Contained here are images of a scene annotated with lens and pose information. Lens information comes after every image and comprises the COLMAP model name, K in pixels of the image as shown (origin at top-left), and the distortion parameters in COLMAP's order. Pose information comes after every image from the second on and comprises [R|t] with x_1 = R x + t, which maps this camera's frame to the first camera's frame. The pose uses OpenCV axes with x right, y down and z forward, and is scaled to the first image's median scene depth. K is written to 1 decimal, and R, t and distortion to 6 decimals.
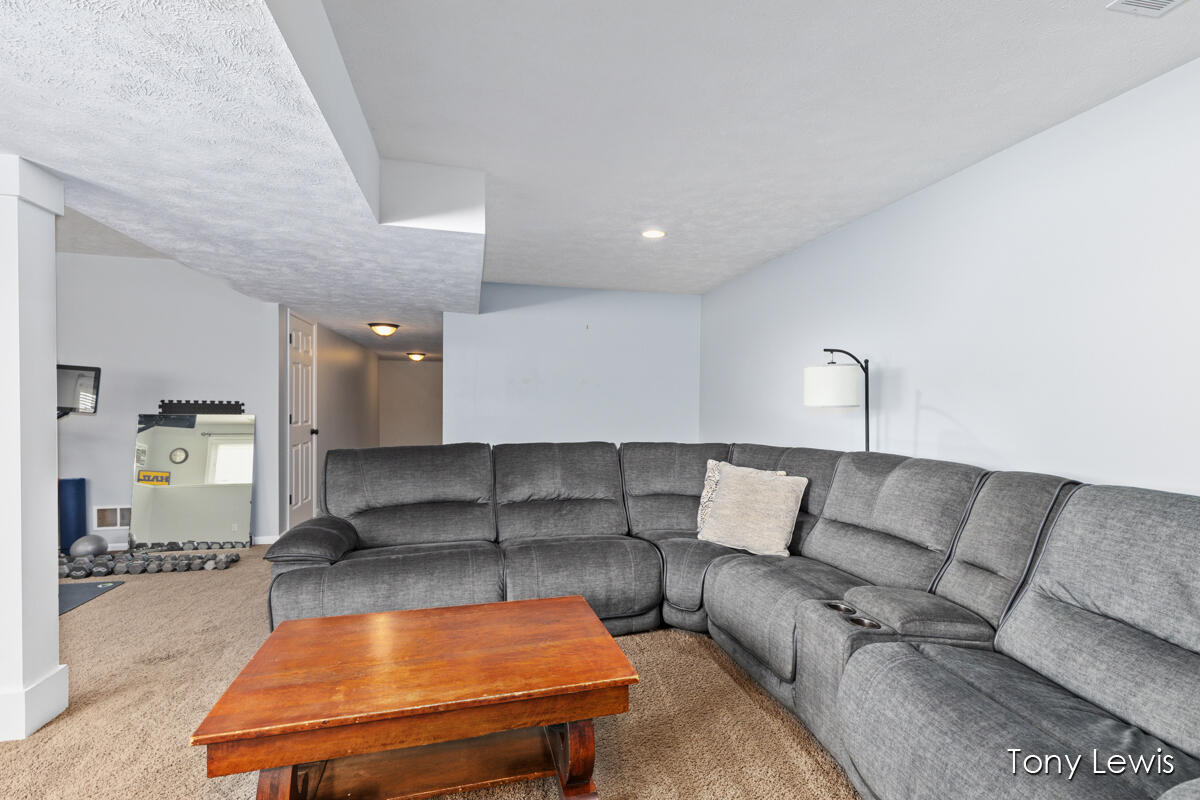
lens RADIAL K [[545.9, 0, 606.1], [0, 545.9, 403.8], [0, 0, 1]] dist [0.000482, 0.000027]
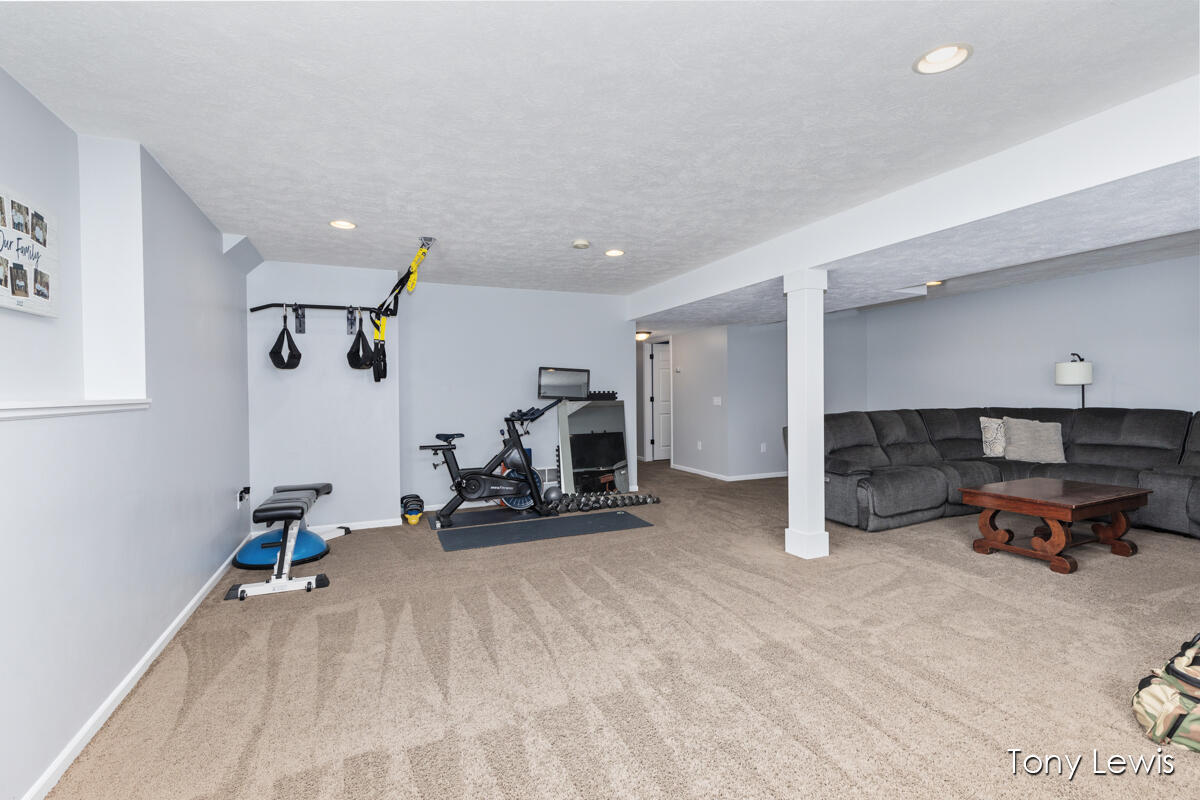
lens RADIAL K [[536.0, 0, 603.0], [0, 536.0, 394.6], [0, 0, 1]] dist [0.000229, 0.000136]
pose [[0.987868, -0.023664, 0.153483, -1.398916], [0.022586, 0.999706, 0.008763, -0.012166], [-0.153645, -0.005190, 0.988112, -0.538247]]
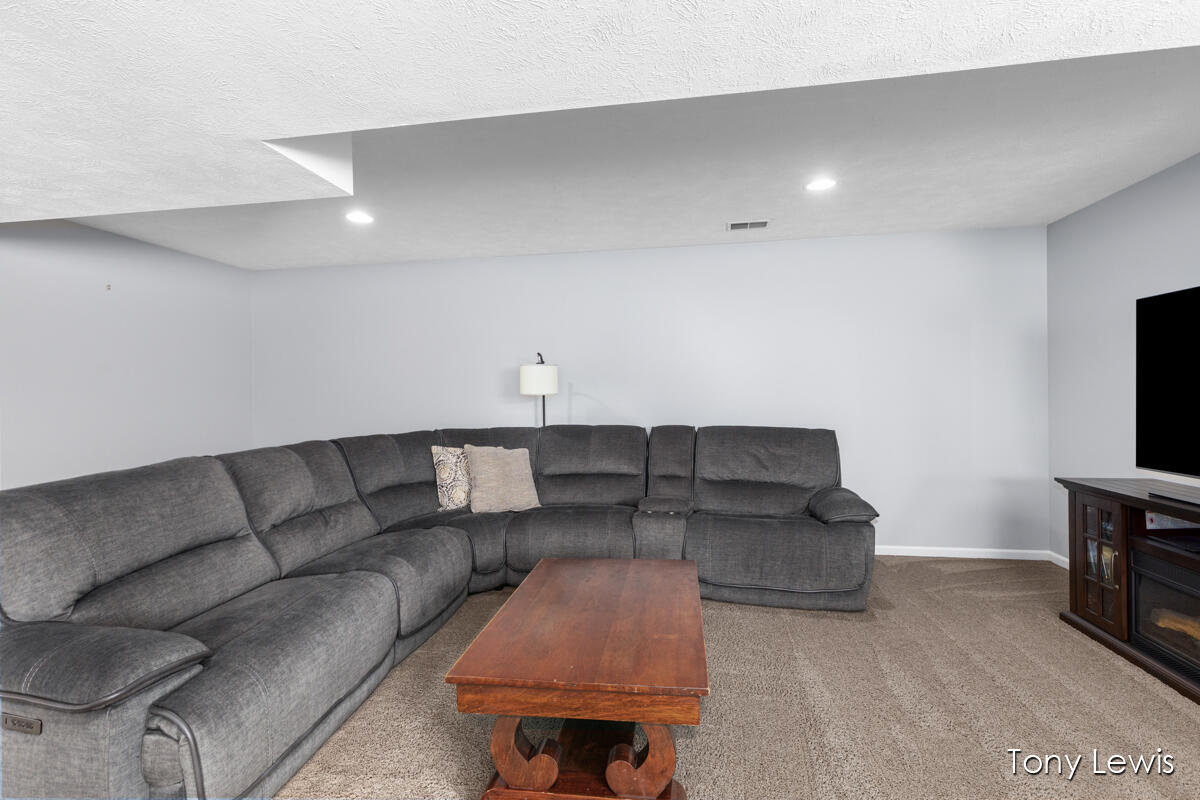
lens RADIAL K [[536.0, 0, 603.0], [0, 536.0, 394.6], [0, 0, 1]] dist [0.000229, 0.000136]
pose [[0.407728, -0.014495, 0.912988, -0.727808], [0.014514, 0.999851, 0.009392, -0.005832], [-0.912988, 0.009421, 0.407878, 0.290128]]
